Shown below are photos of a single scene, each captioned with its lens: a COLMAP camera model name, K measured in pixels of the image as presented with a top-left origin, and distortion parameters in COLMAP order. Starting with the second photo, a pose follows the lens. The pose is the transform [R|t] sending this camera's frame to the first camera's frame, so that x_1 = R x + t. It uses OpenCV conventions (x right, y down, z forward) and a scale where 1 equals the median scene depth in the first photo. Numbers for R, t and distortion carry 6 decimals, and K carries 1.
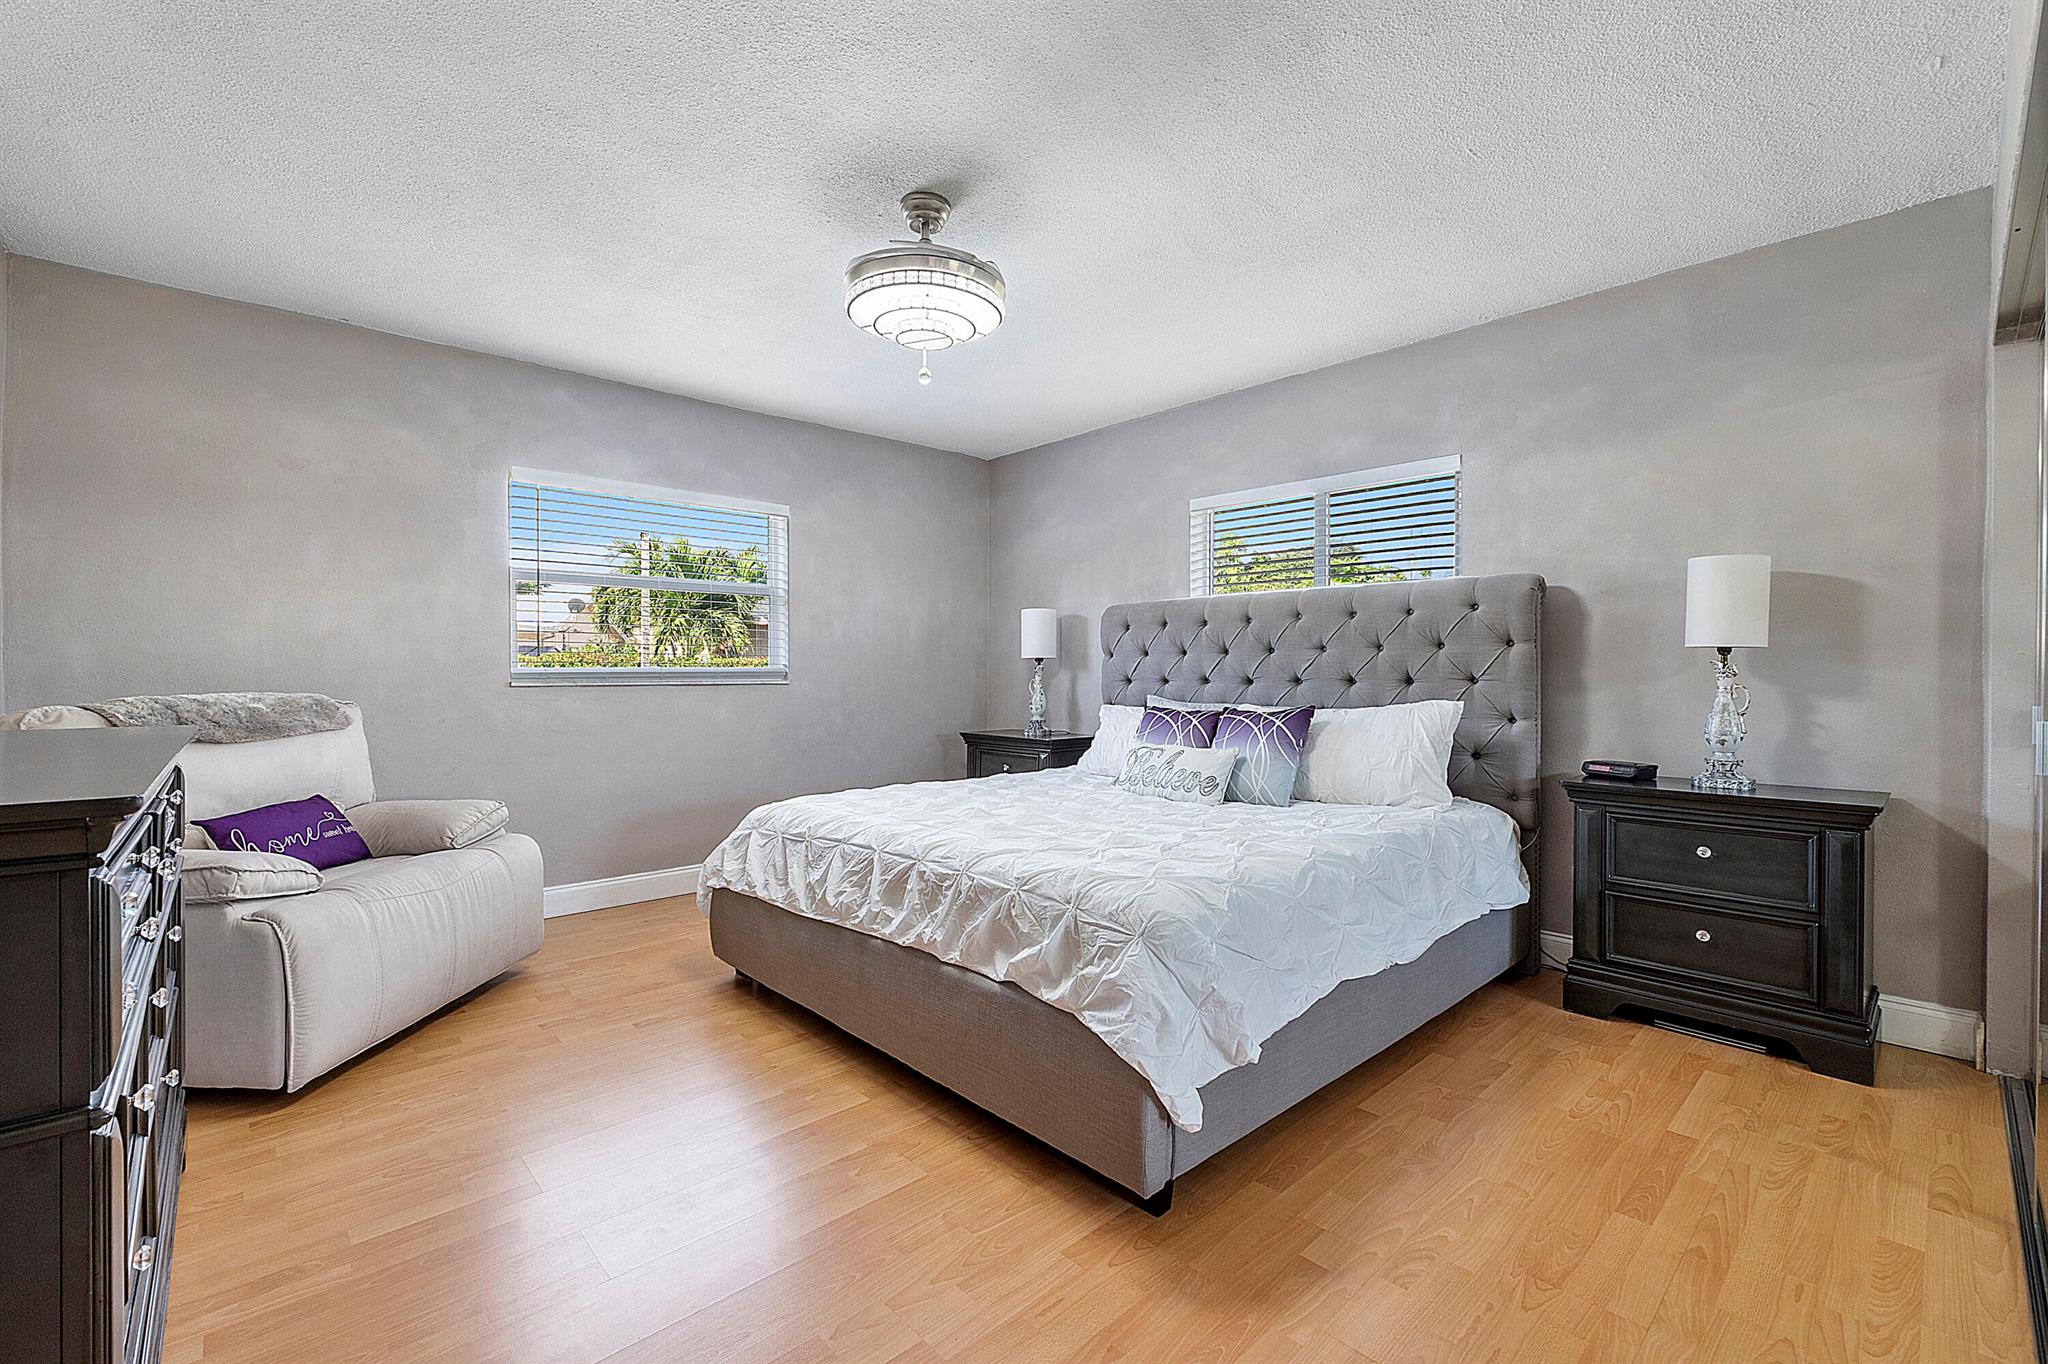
lens RADIAL K [[866.5, 0, 1020.0], [0, 866.5, 676.7], [0, 0, 1]] dist [-0.005790, -0.000969]
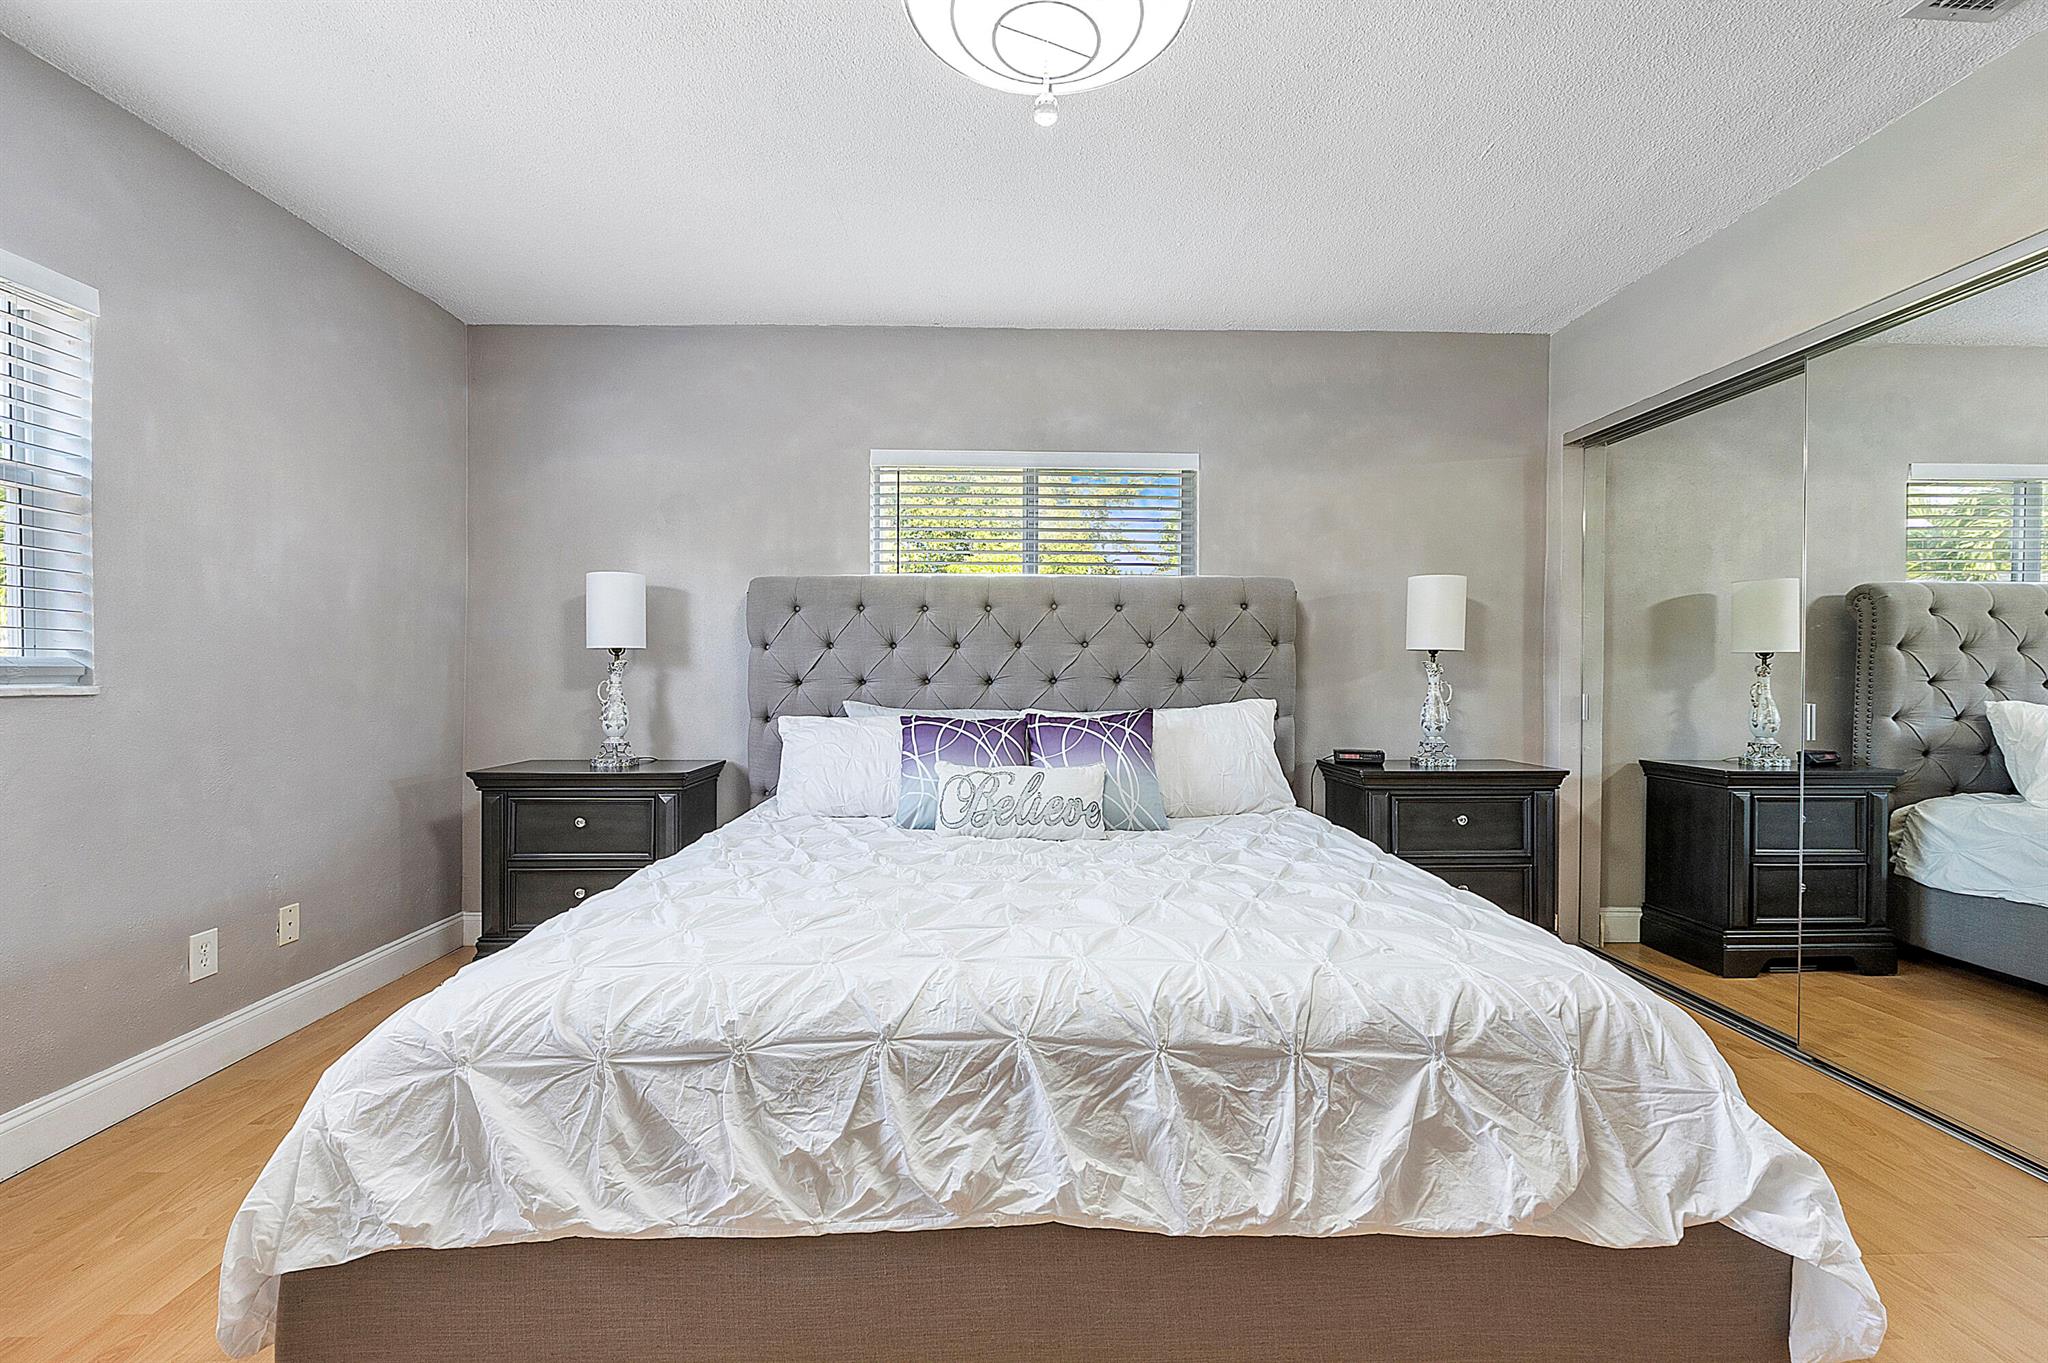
lens RADIAL K [[866.5, 0, 1024.9], [0, 866.5, 681.9], [0, 0, 1]] dist [-0.005790, -0.000969]
pose [[0.662702, -0.008564, 0.748834, -0.376033], [0.002093, 0.999952, 0.009583, -0.002103], [-0.748881, -0.004783, 0.662688, 0.480309]]
